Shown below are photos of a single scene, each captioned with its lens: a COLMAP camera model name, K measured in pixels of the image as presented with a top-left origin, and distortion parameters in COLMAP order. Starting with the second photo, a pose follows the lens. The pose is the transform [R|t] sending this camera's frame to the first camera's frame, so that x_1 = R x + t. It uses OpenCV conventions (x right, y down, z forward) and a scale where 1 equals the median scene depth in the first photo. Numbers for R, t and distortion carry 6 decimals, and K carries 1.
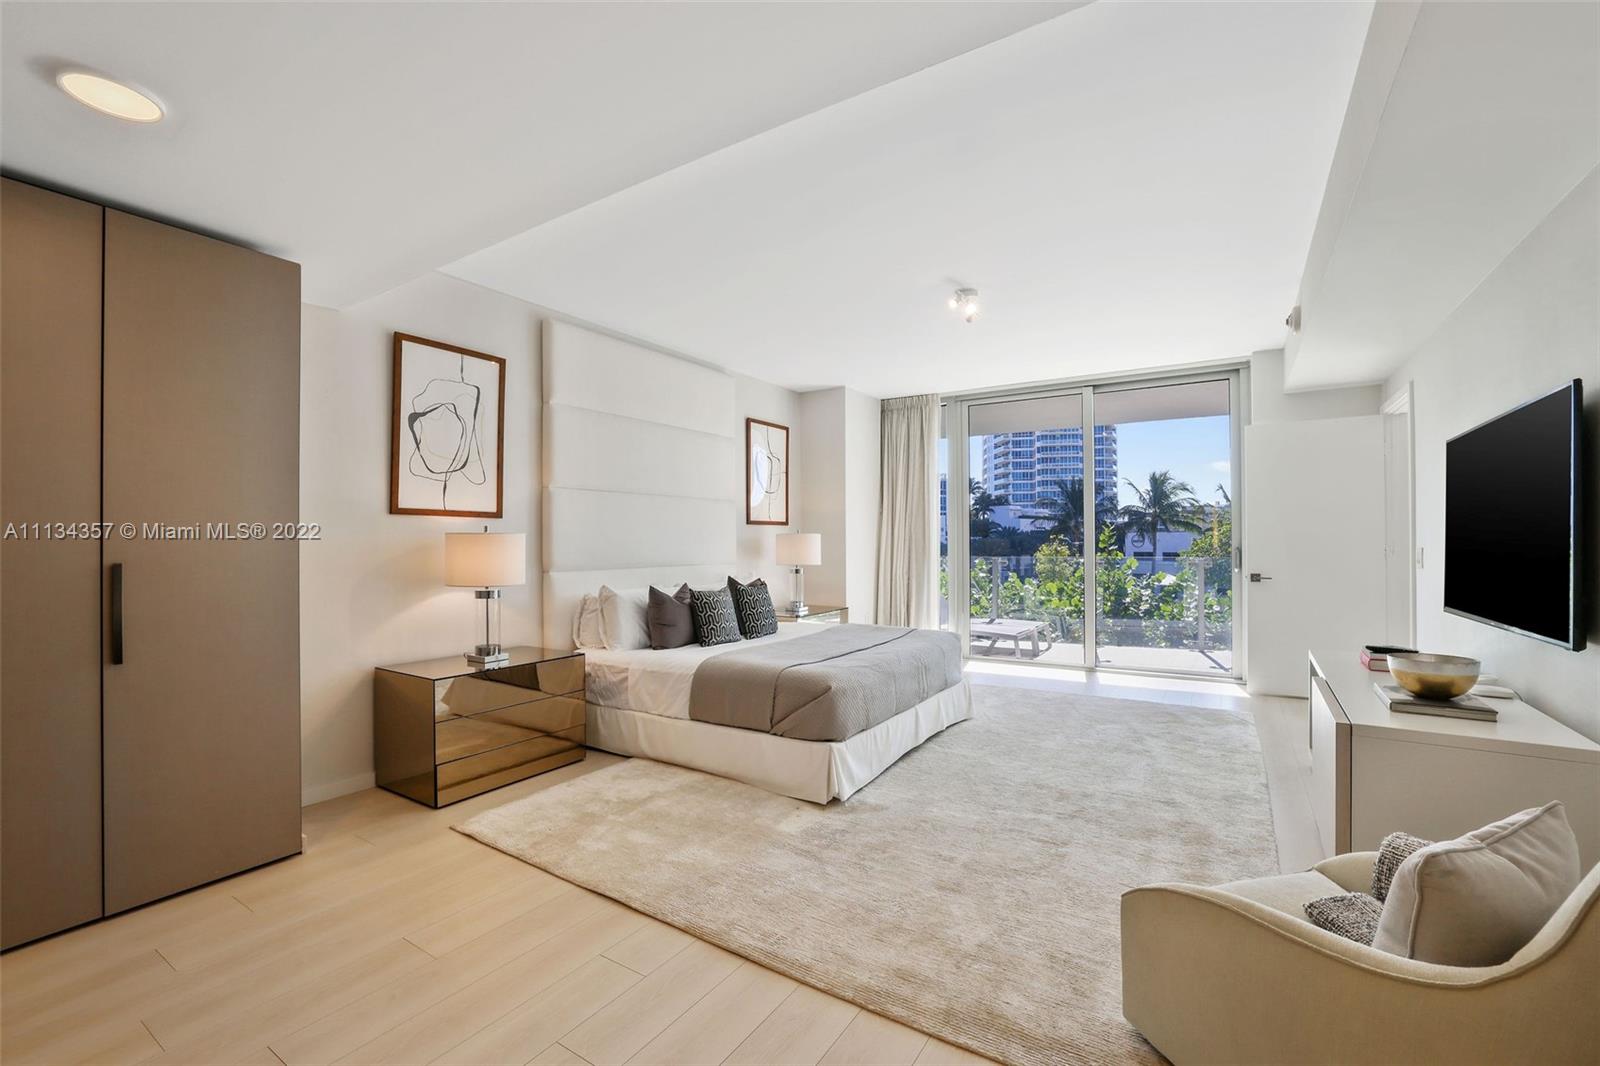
lens RADIAL K [[681.5, 0, 793.0], [0, 681.5, 536.4], [0, 0, 1]] dist [-0.045761, 0.012493]
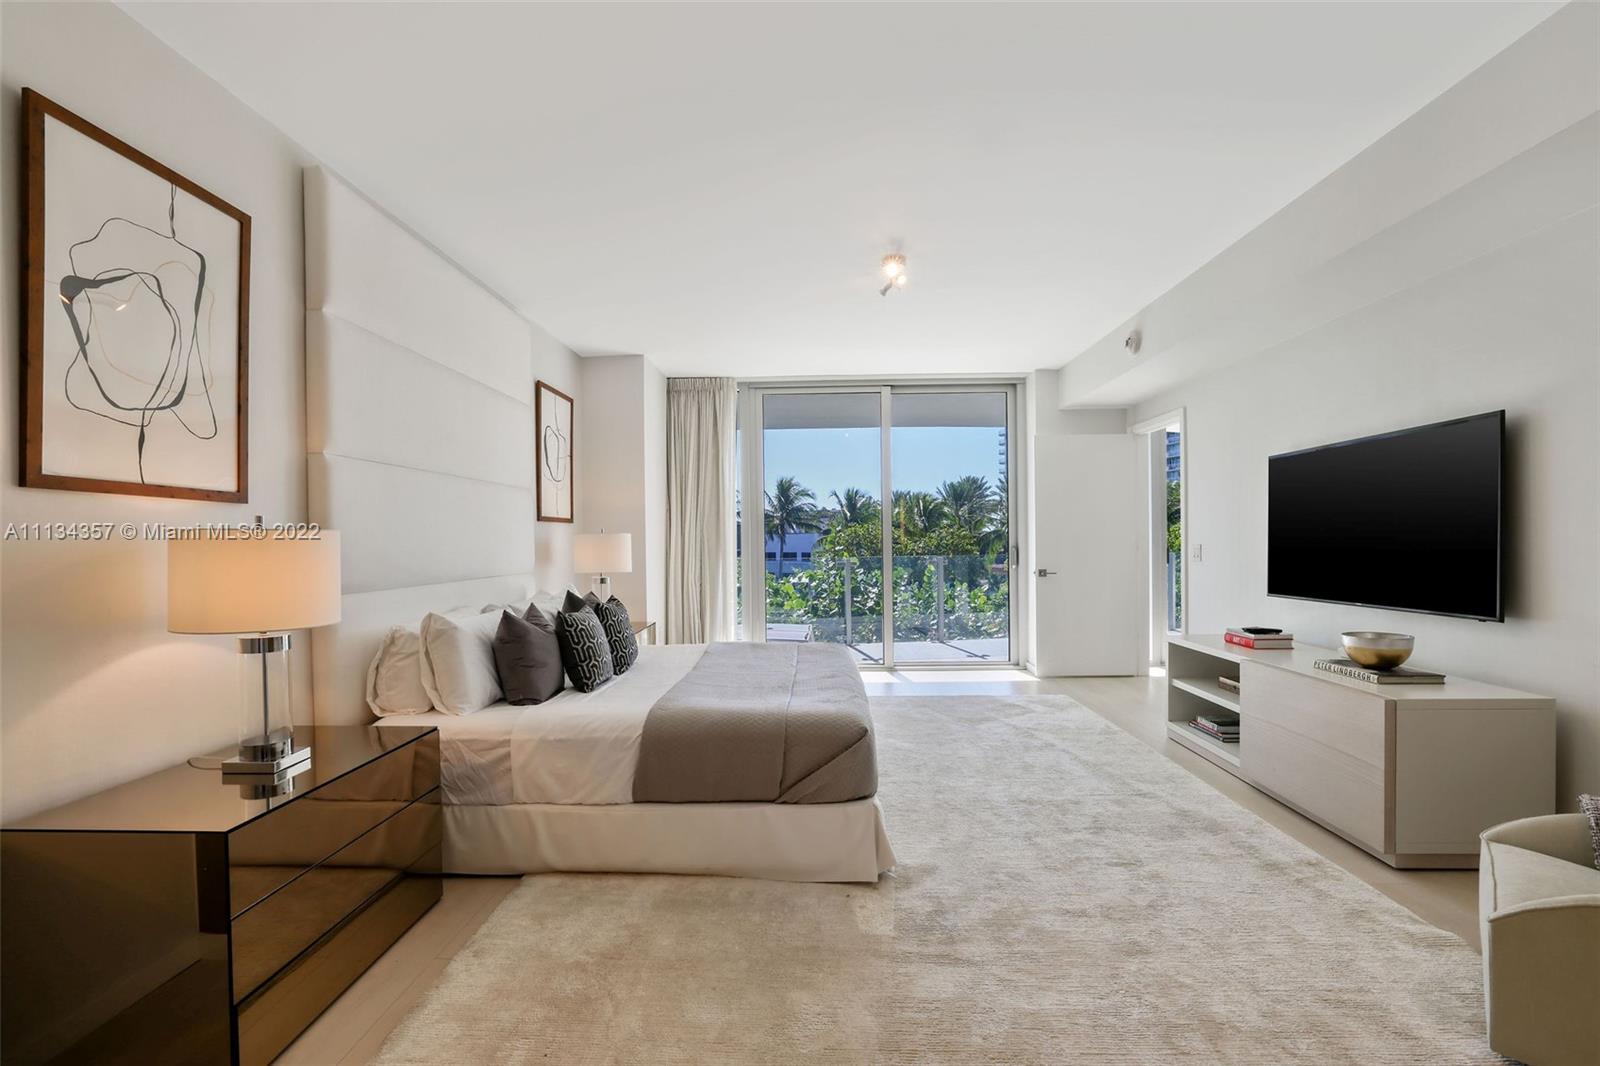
lens RADIAL K [[698.6, 0, 794.5], [0, 698.6, 548.0], [0, 0, 1]] dist [-0.044865, 0.016202]
pose [[0.857947, -0.009901, 0.513643, -0.339019], [0.002905, 0.999892, 0.014422, 0.003060], [-0.513730, -0.010882, 0.857883, 0.292550]]
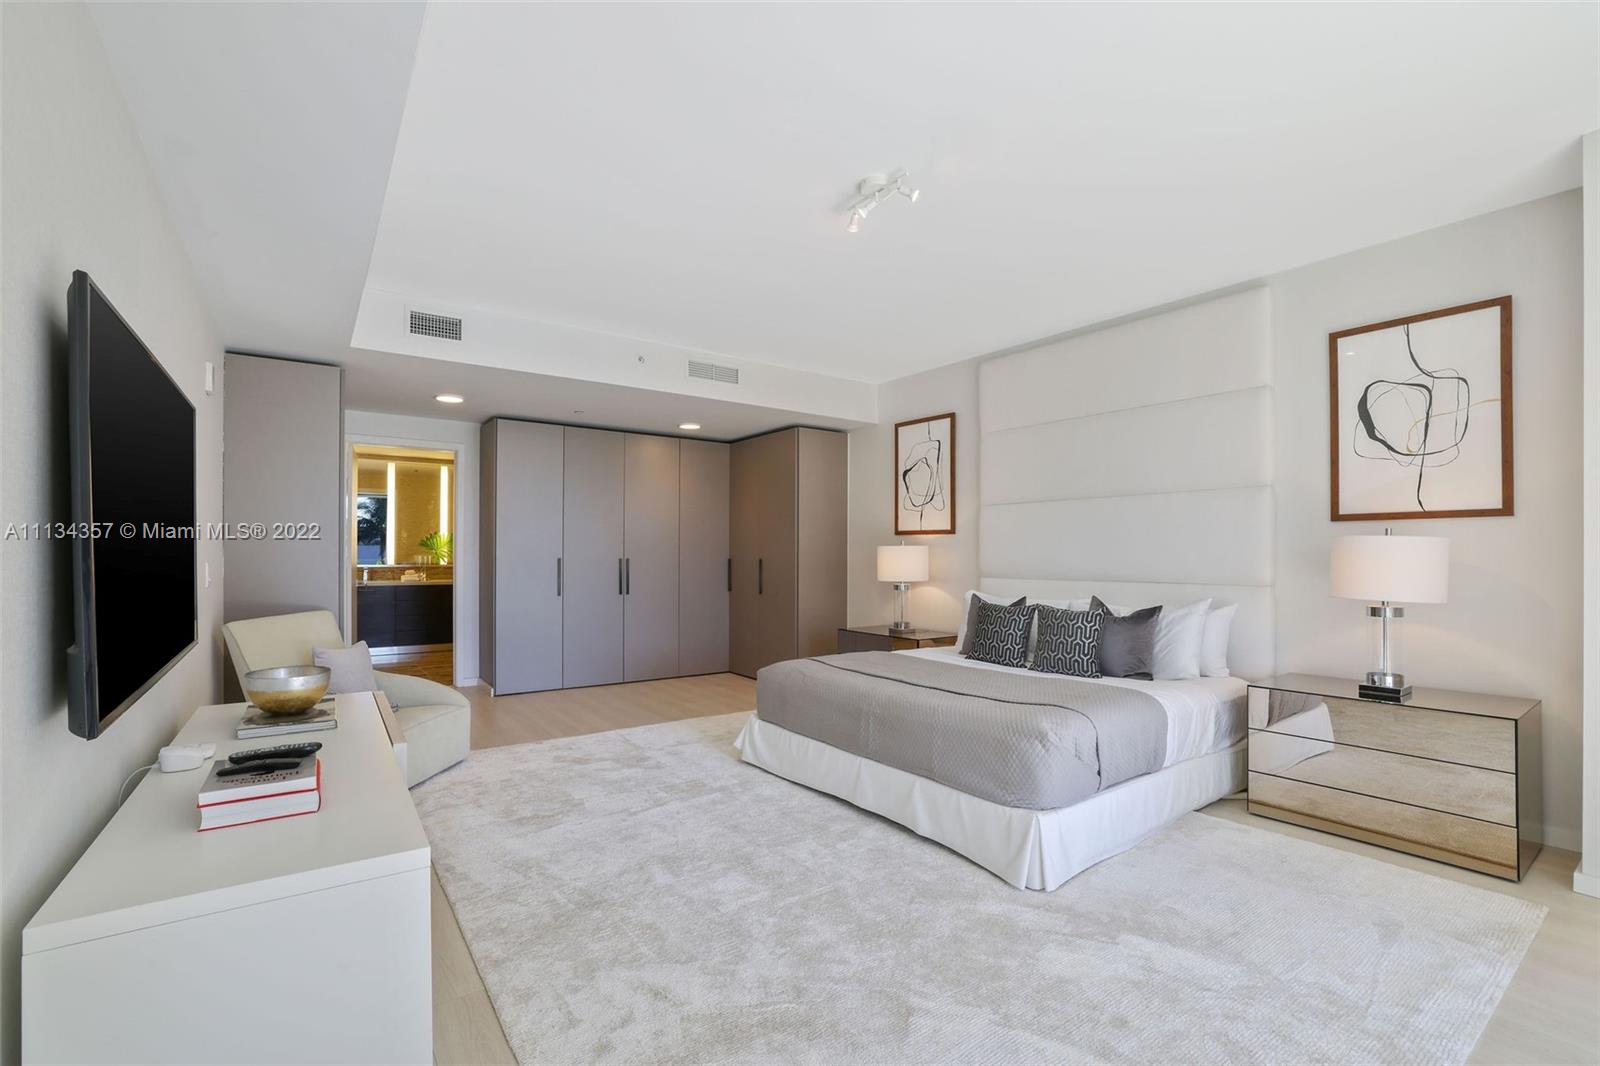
lens RADIAL K [[698.6, 0, 794.5], [0, 698.6, 548.0], [0, 0, 1]] dist [-0.044865, 0.016202]
pose [[-0.352997, -0.005174, -0.935610, 0.959611], [0.007645, 0.999935, -0.008414, 0.008959], [0.935593, -0.010122, -0.352934, 1.207127]]
